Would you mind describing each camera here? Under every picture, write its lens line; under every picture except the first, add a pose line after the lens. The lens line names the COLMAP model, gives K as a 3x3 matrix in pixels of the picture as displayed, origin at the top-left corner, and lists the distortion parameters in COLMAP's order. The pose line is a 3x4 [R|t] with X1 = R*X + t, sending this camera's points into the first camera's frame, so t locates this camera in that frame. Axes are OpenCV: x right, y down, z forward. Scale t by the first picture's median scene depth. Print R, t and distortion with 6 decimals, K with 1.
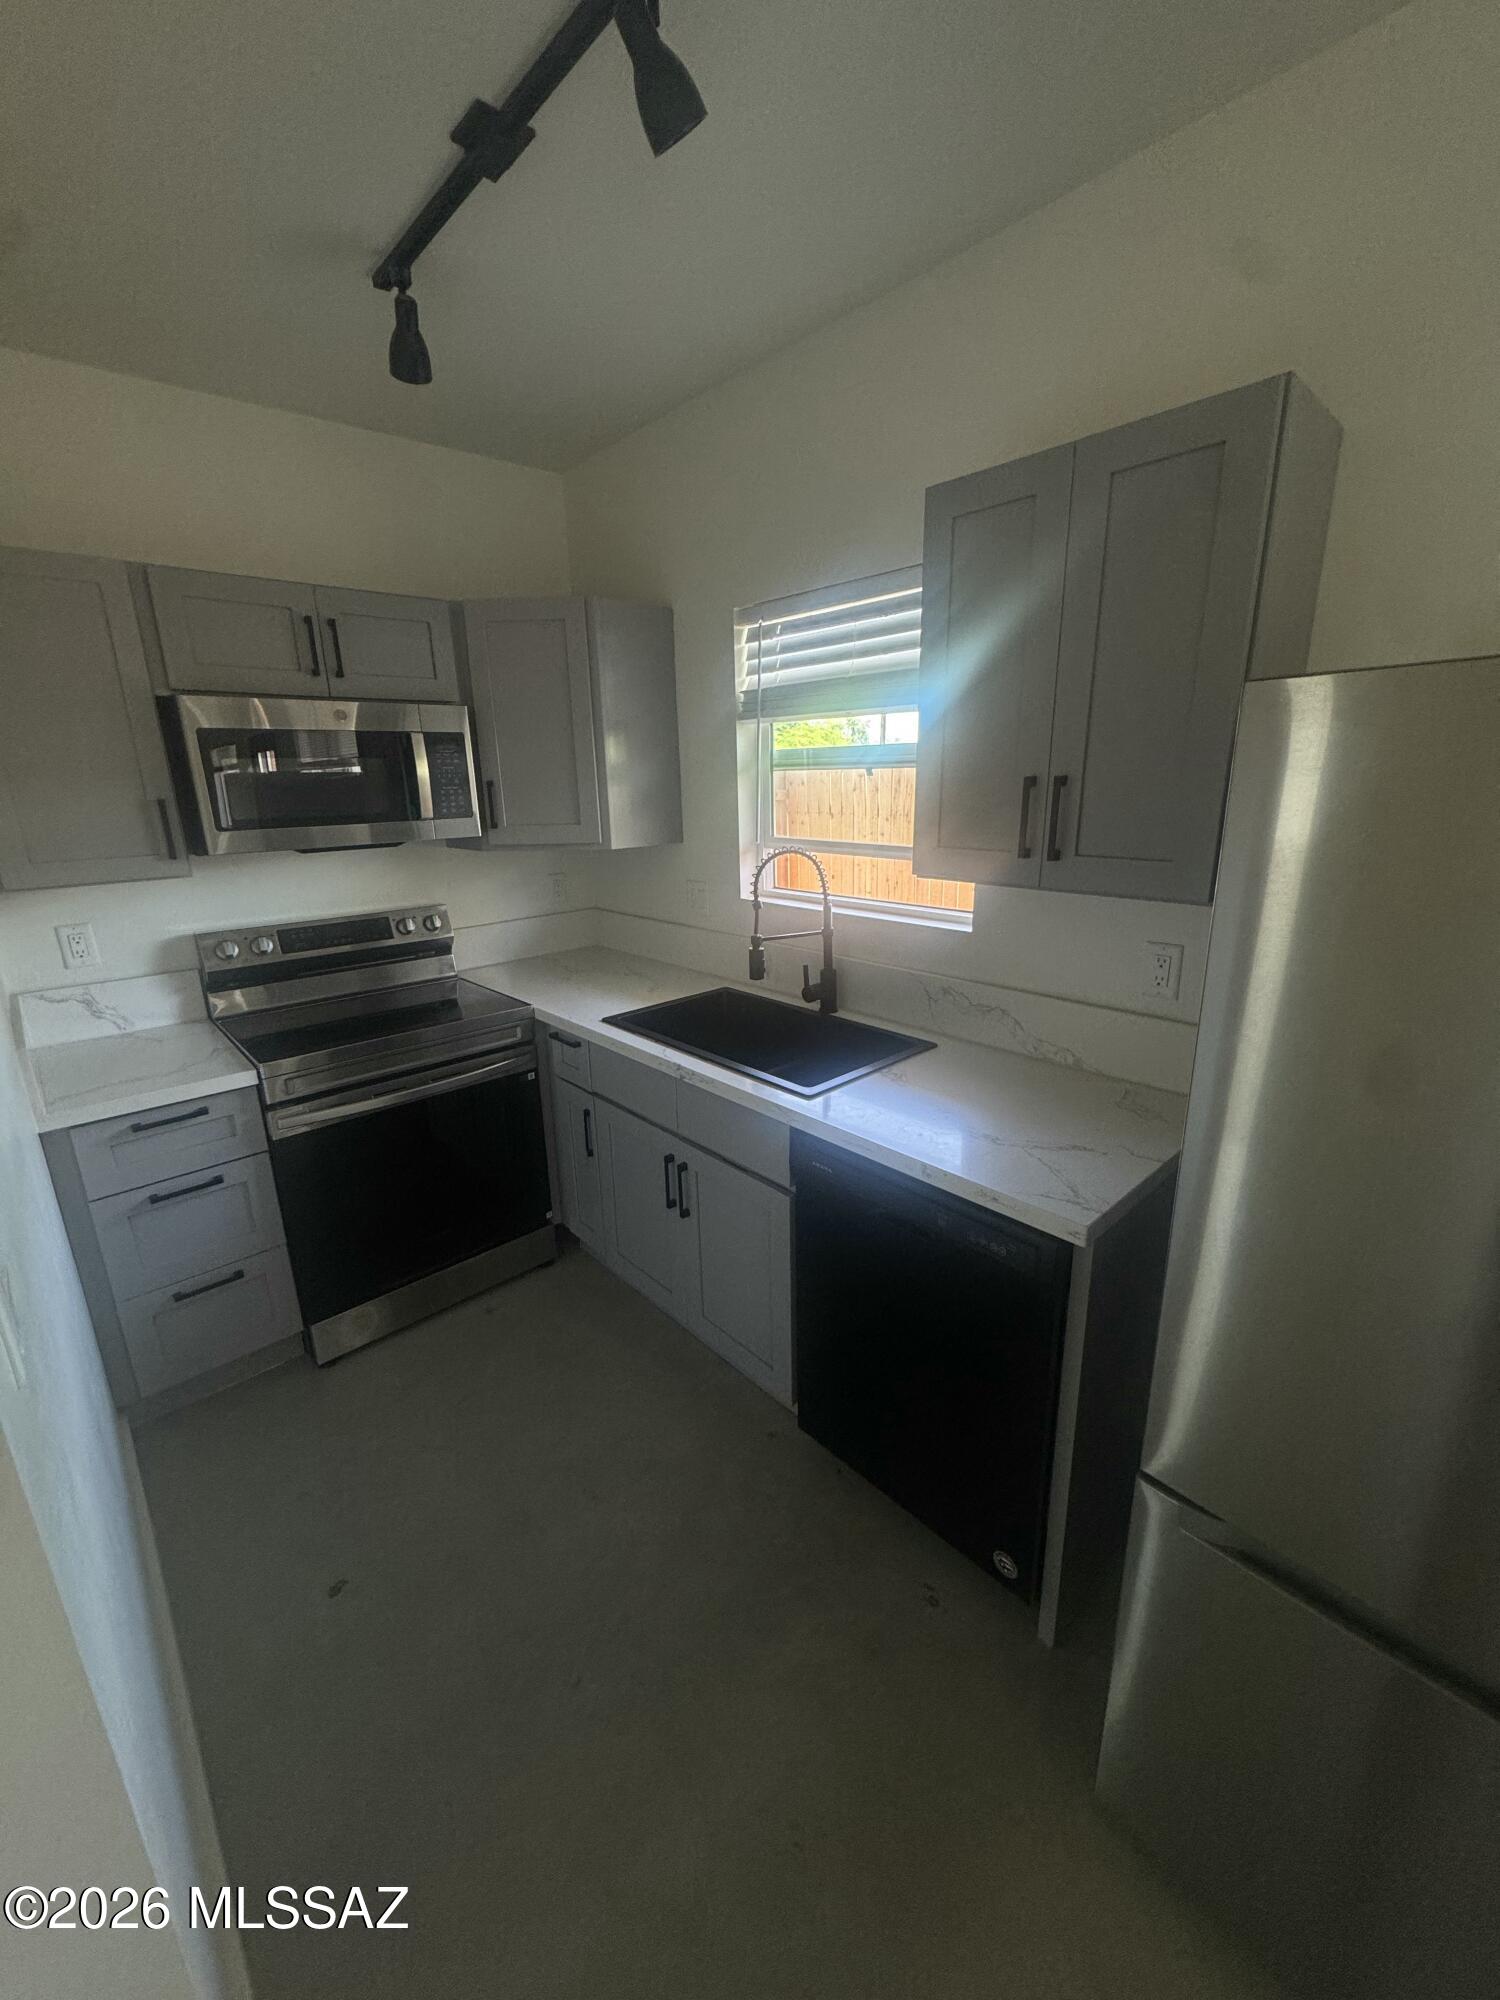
lens RADIAL K [[801.8, 0, 750.0], [0, 801.8, 1000.0], [0, 0, 1]] dist [-0.000383, -0.000026]
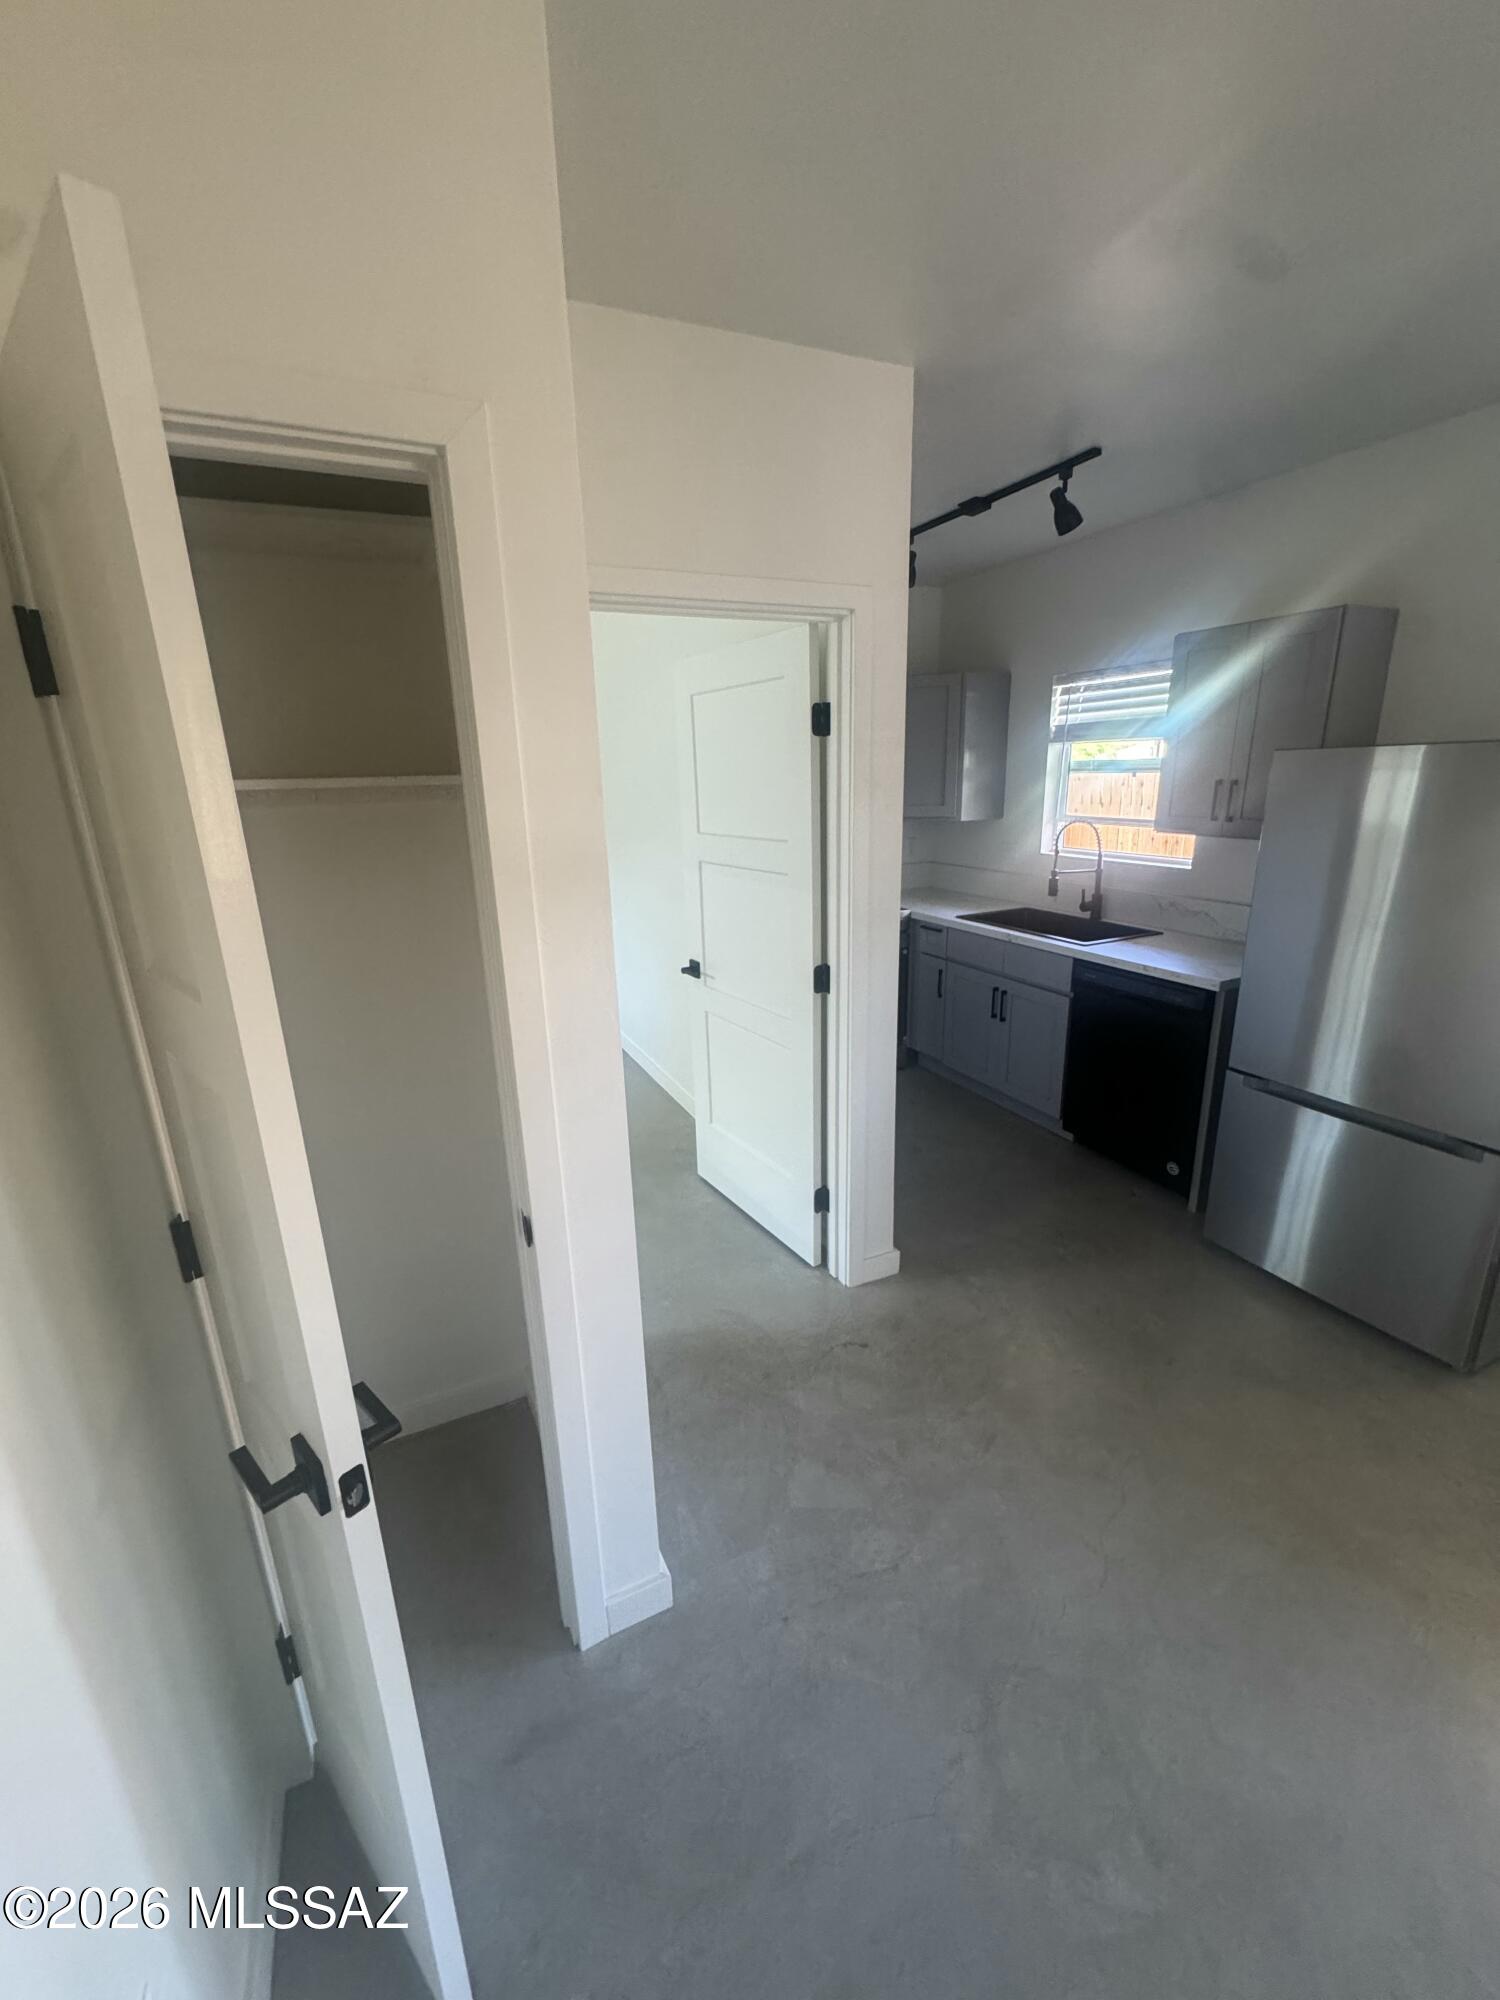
lens RADIAL K [[813.5, 0, 750.0], [0, 813.5, 1000.0], [0, 0, 1]] dist [-0.000860, -0.000036]
pose [[0.957976, 0.076324, -0.276509, -0.108968], [-0.074782, 0.997069, 0.016132, 0.207102], [0.276930, 0.005224, 0.960876, -0.813258]]
